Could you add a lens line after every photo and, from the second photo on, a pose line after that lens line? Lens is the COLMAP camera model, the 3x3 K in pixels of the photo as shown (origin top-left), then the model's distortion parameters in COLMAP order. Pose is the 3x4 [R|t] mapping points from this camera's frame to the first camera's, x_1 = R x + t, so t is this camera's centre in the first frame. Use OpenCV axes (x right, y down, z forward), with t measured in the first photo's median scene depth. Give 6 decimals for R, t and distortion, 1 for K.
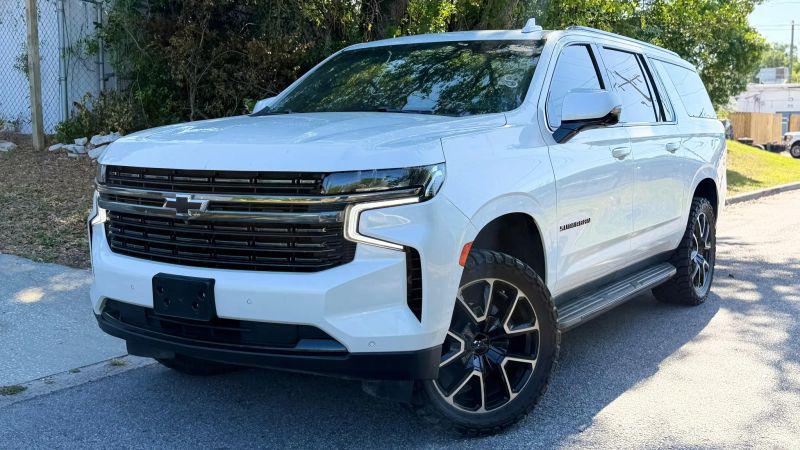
lens RADIAL K [[912.1, 0, 400.0], [0, 912.1, 225.0], [0, 0, 1]] dist [-0.011059, -0.044774]
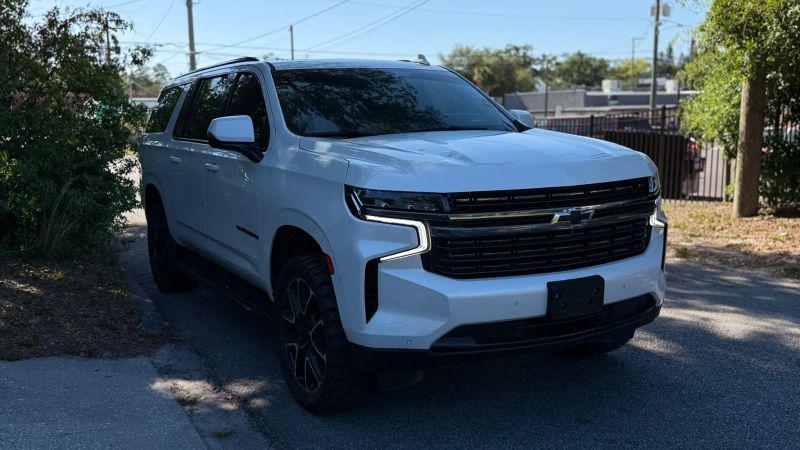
lens RADIAL K [[738.3, 0, 396.3], [0, 738.3, 223.8], [0, 0, 1]] dist [0.130709, -0.272106]
pose [[0.513719, -0.128474, 0.848285, -1.071805], [0.117226, 0.989963, 0.078940, -0.106318], [-0.849912, 0.058888, 0.523623, 0.657550]]
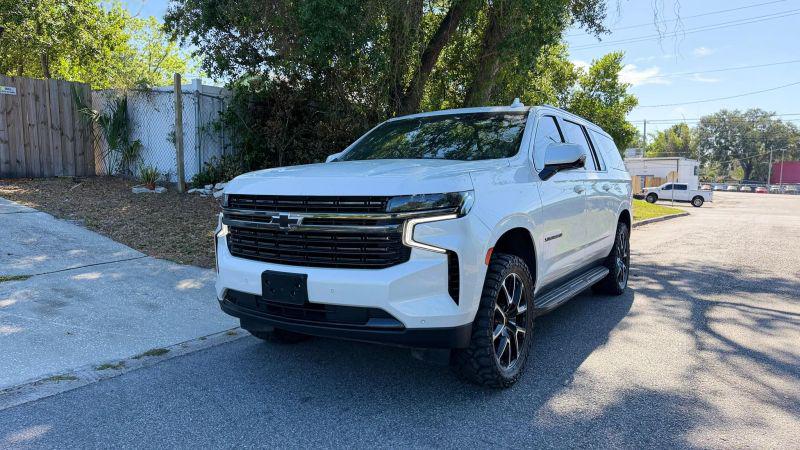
lens RADIAL K [[553.6, 0, 400.0], [0, 553.6, 225.0], [0, 0, 1]] dist [-0.000522, -0.059985]
pose [[0.999991, 0.004106, -0.001060, -0.056917], [-0.004142, 0.999349, -0.035841, 0.013656], [0.000913, 0.035846, 0.999357, 0.148778]]
